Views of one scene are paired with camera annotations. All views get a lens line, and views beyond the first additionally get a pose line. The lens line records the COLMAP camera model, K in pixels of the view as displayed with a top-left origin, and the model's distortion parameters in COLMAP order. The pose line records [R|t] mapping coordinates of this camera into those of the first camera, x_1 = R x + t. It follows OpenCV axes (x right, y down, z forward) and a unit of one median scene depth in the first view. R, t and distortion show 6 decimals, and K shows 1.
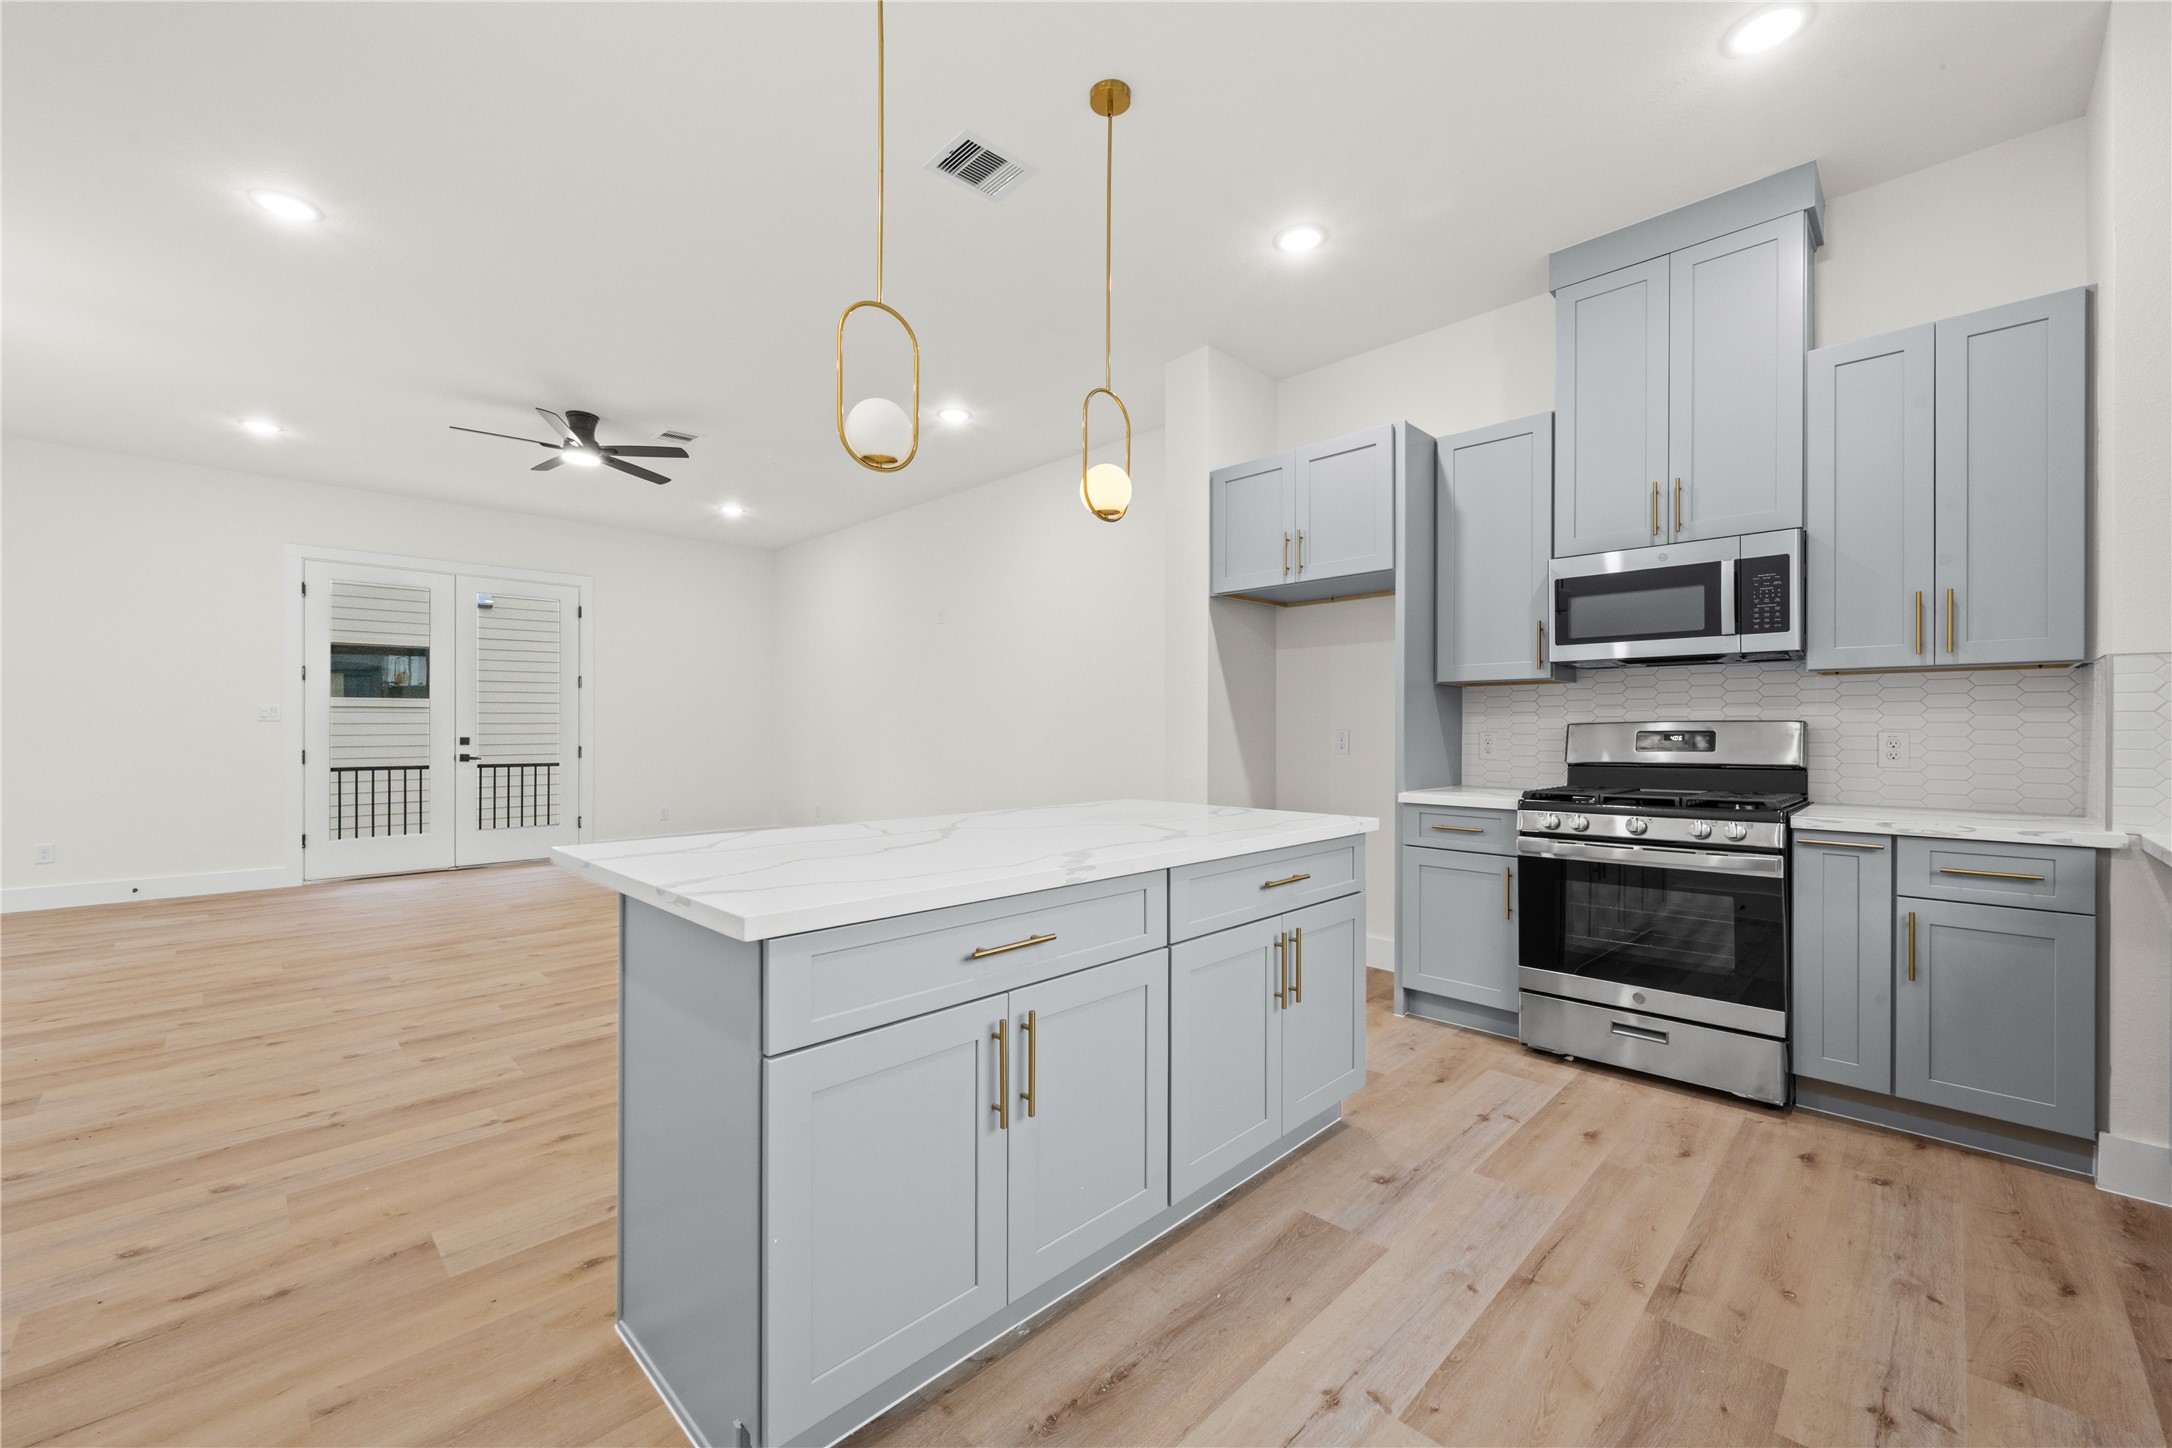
lens RADIAL K [[859.7, 0, 1086.0], [0, 859.7, 724.0], [0, 0, 1]] dist [-0.000085, 0.000241]
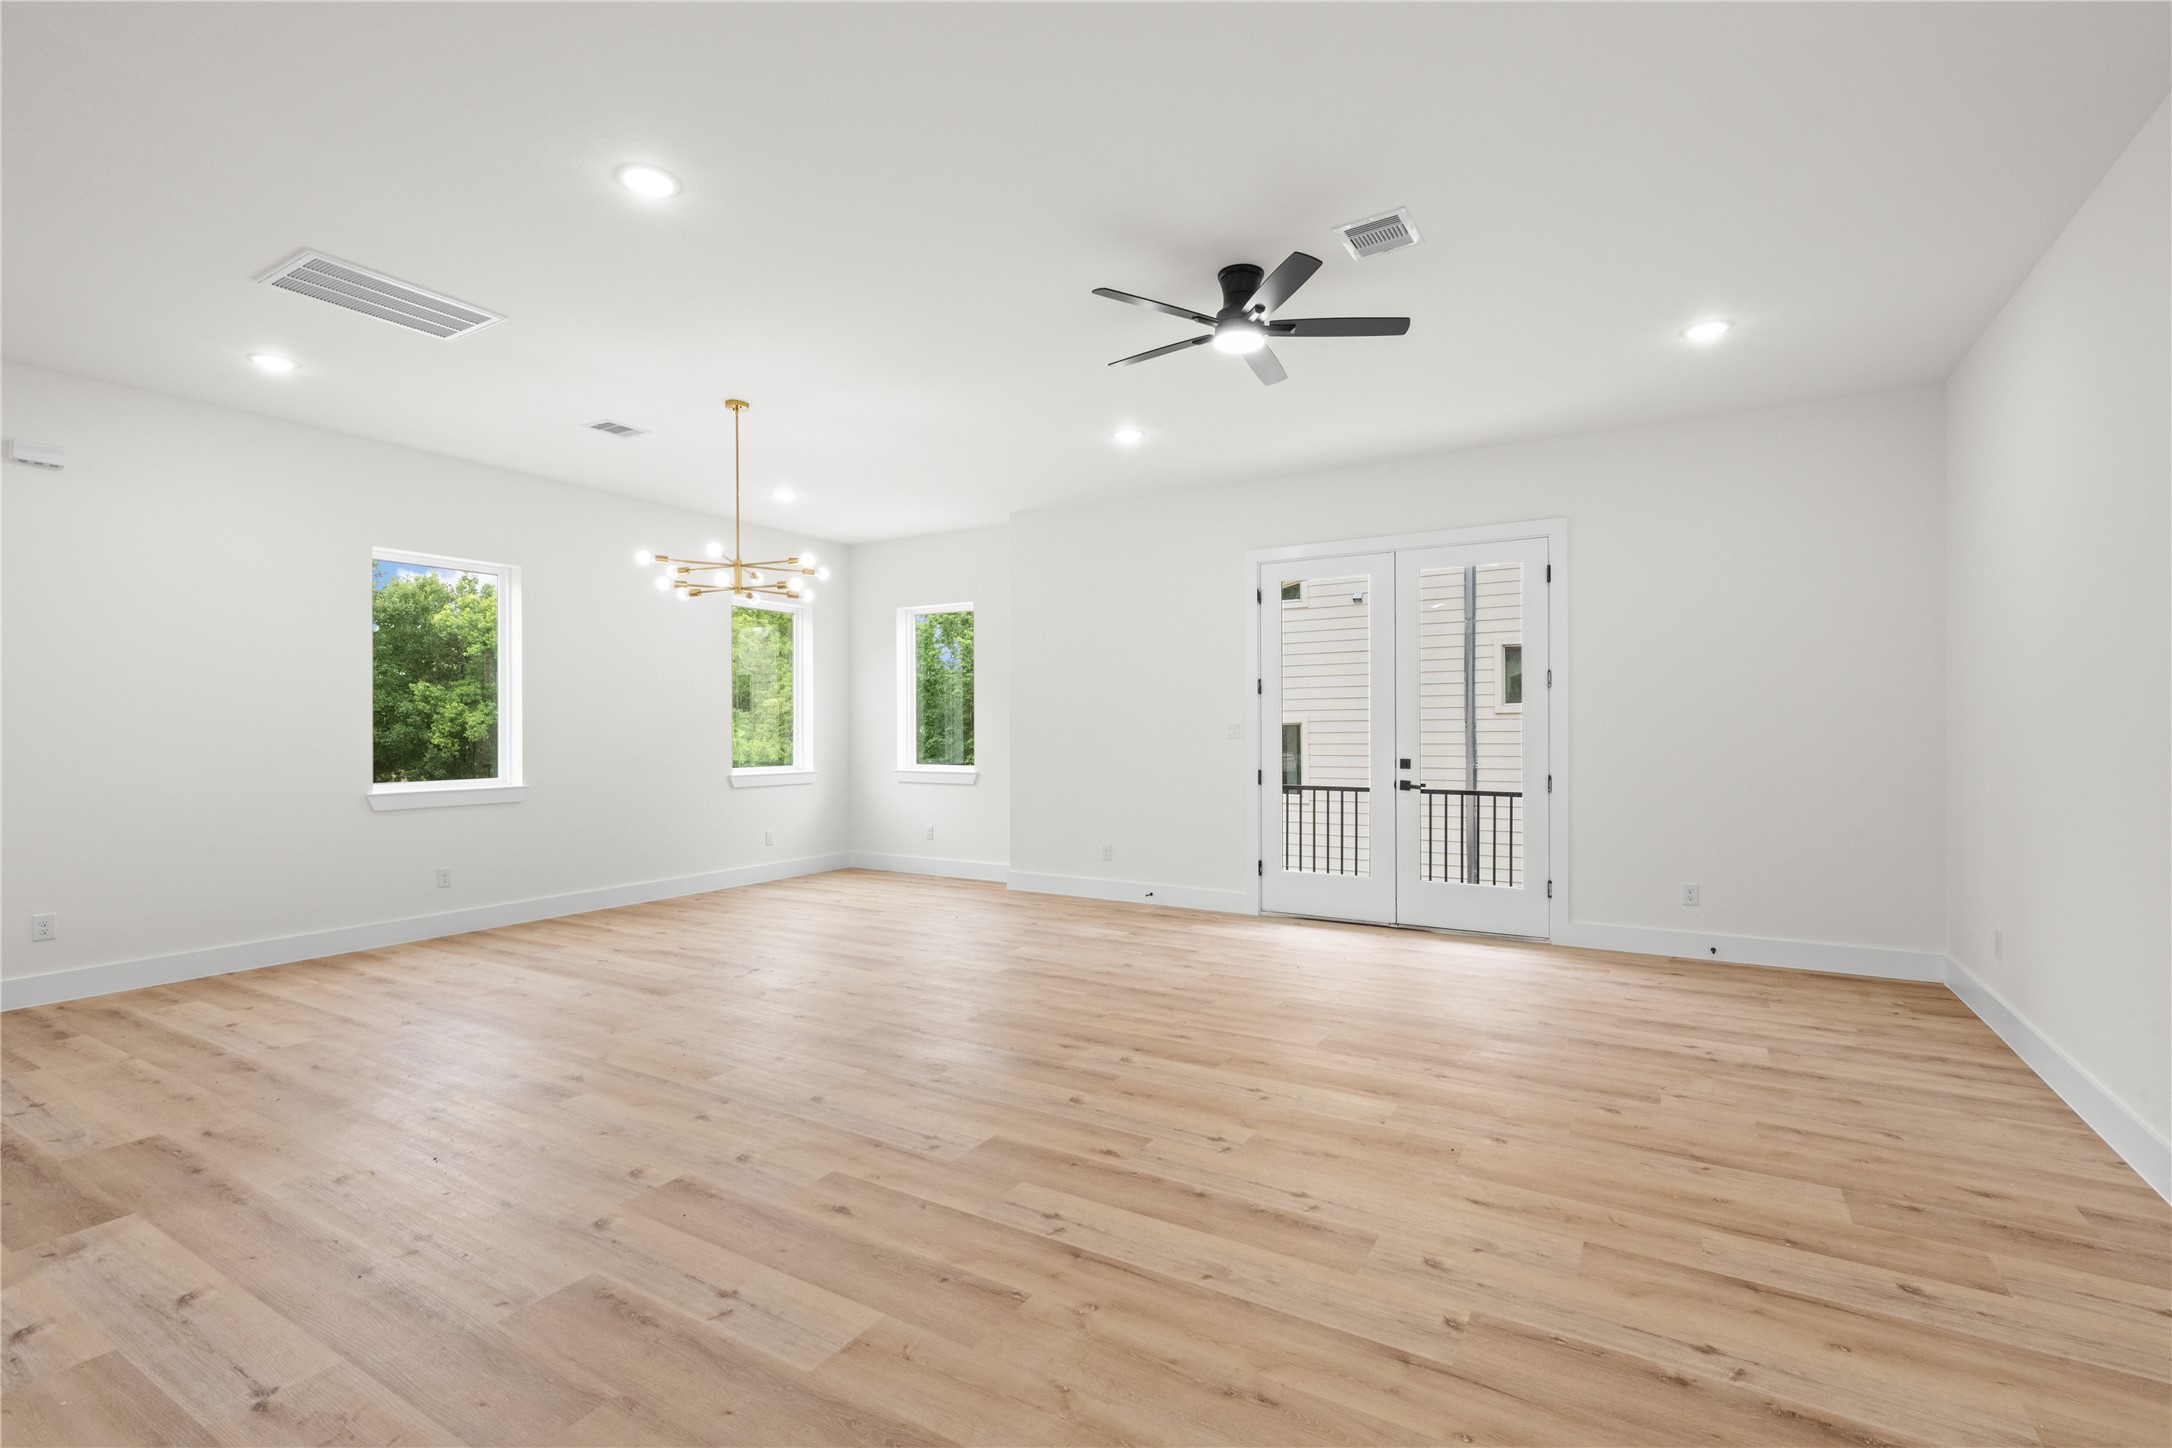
lens RADIAL K [[980.7, 0, 1091.9], [0, 980.7, 728.4], [0, 0, 1]] dist [0.002929, 0.000388]
pose [[0.239928, -0.000811, -0.970790, 0.177200], [0.008752, 0.999961, 0.001327, -0.039475], [0.970751, -0.008815, 0.239926, 1.288243]]
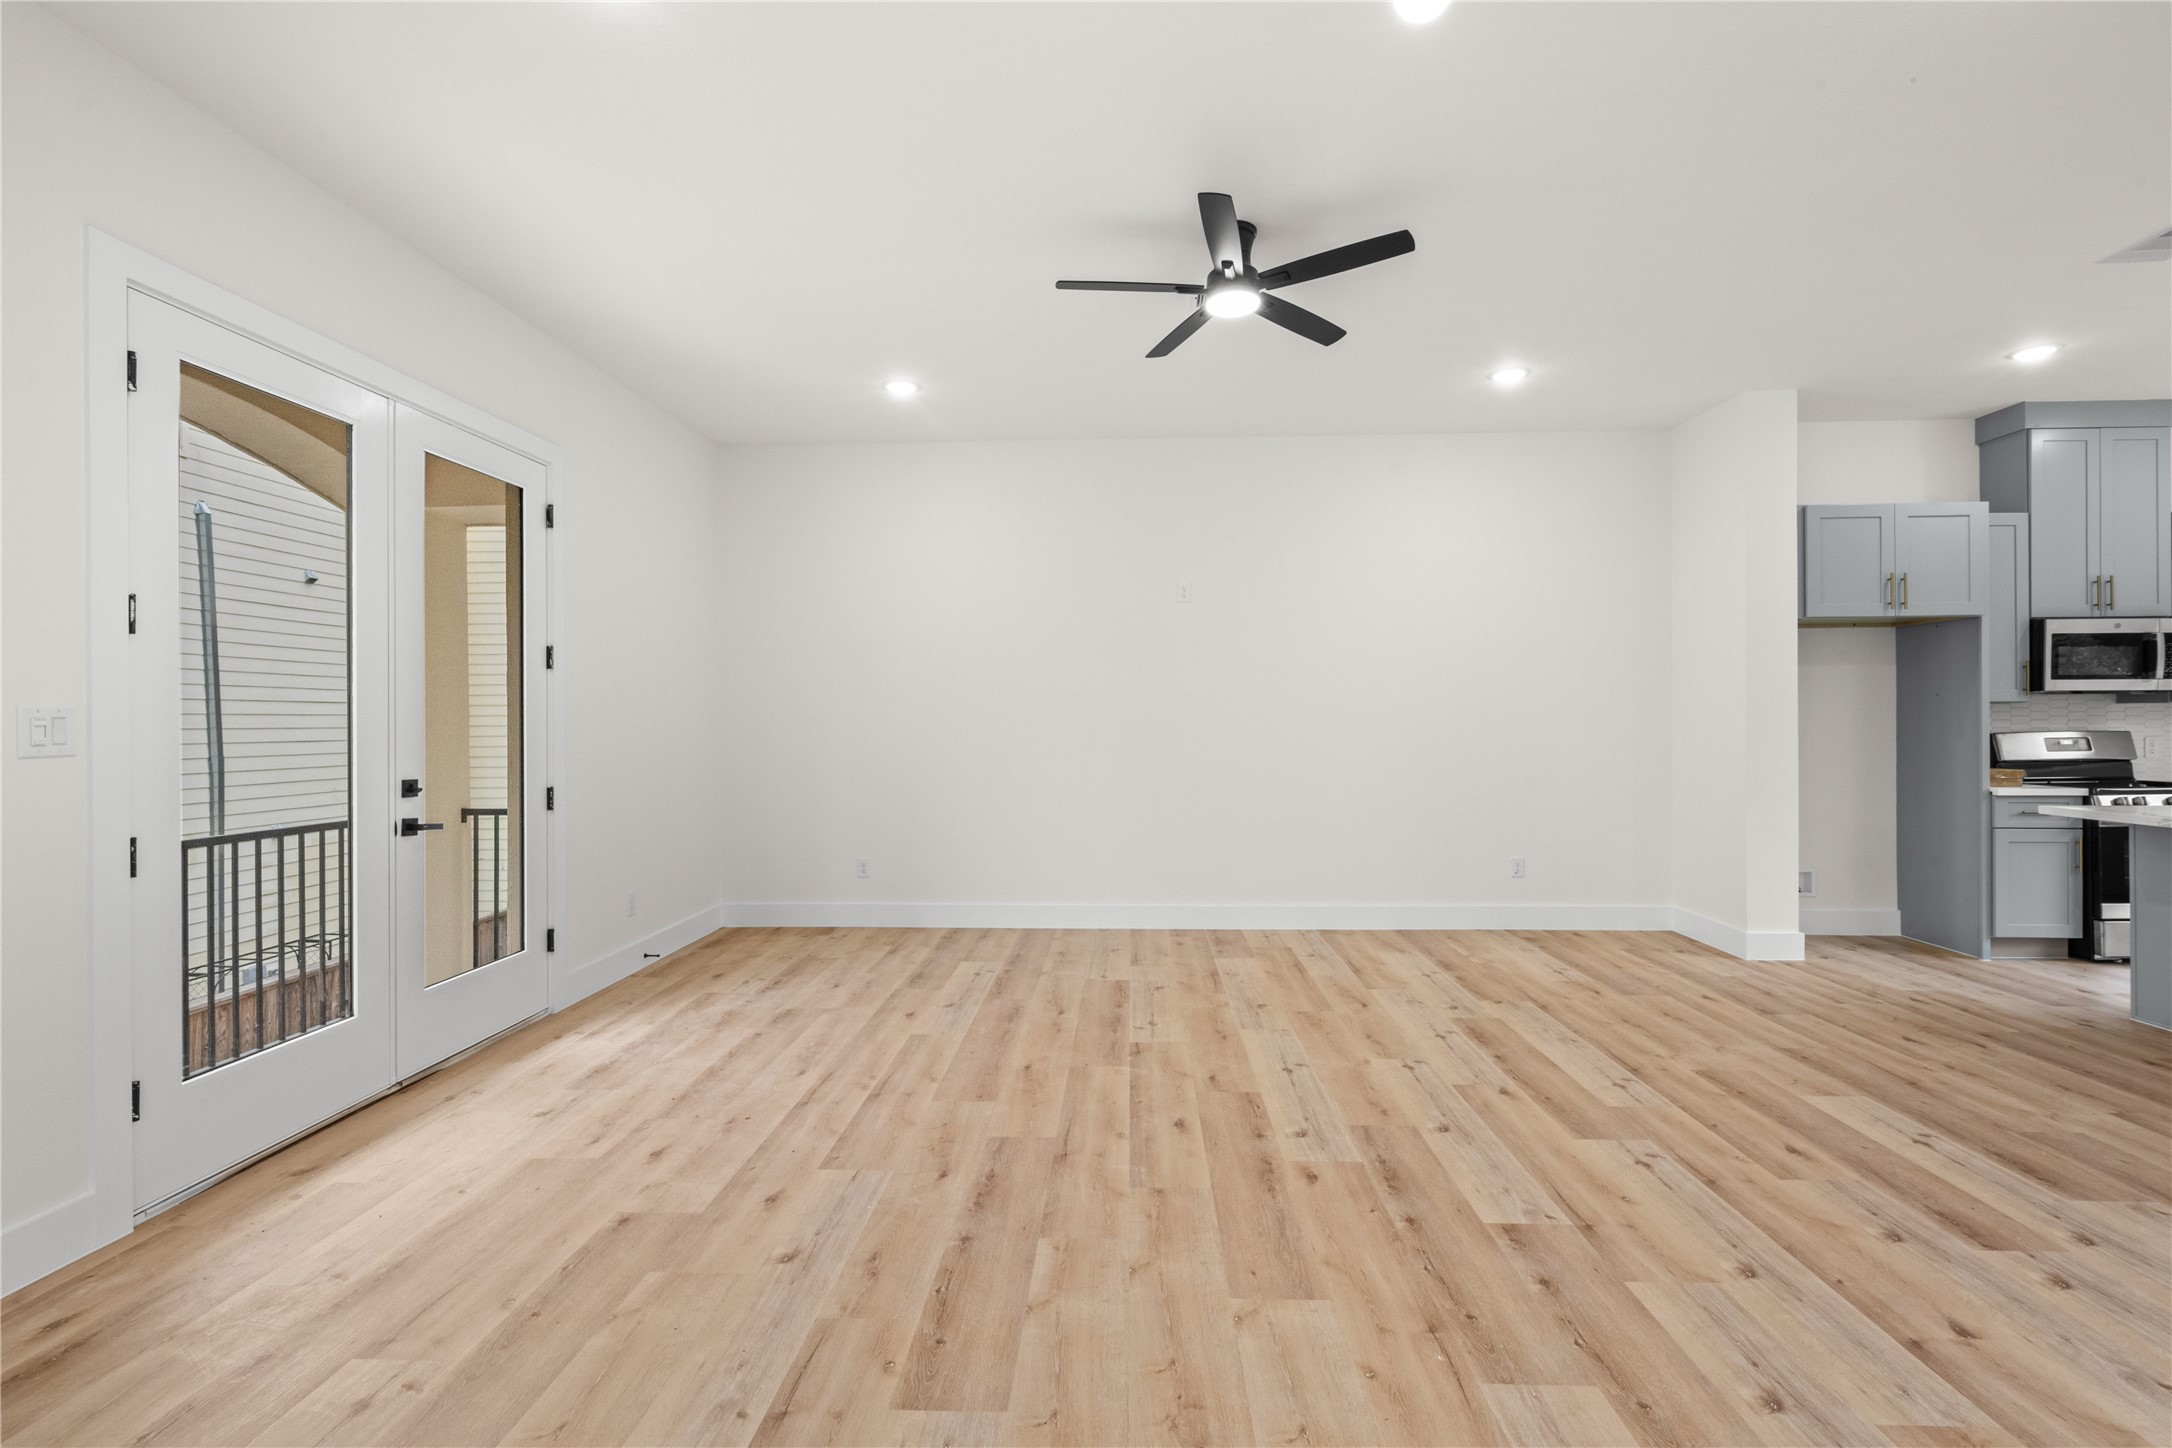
lens RADIAL K [[975.5, 0, 1092.8], [0, 975.5, 720.7], [0, 0, 1]] dist [0.000105, -0.000071]
pose [[0.738620, -0.005433, 0.674100, -2.010650], [0.001886, 0.999980, 0.005992, -0.041286], [-0.674119, -0.003154, 0.738616, 1.018805]]
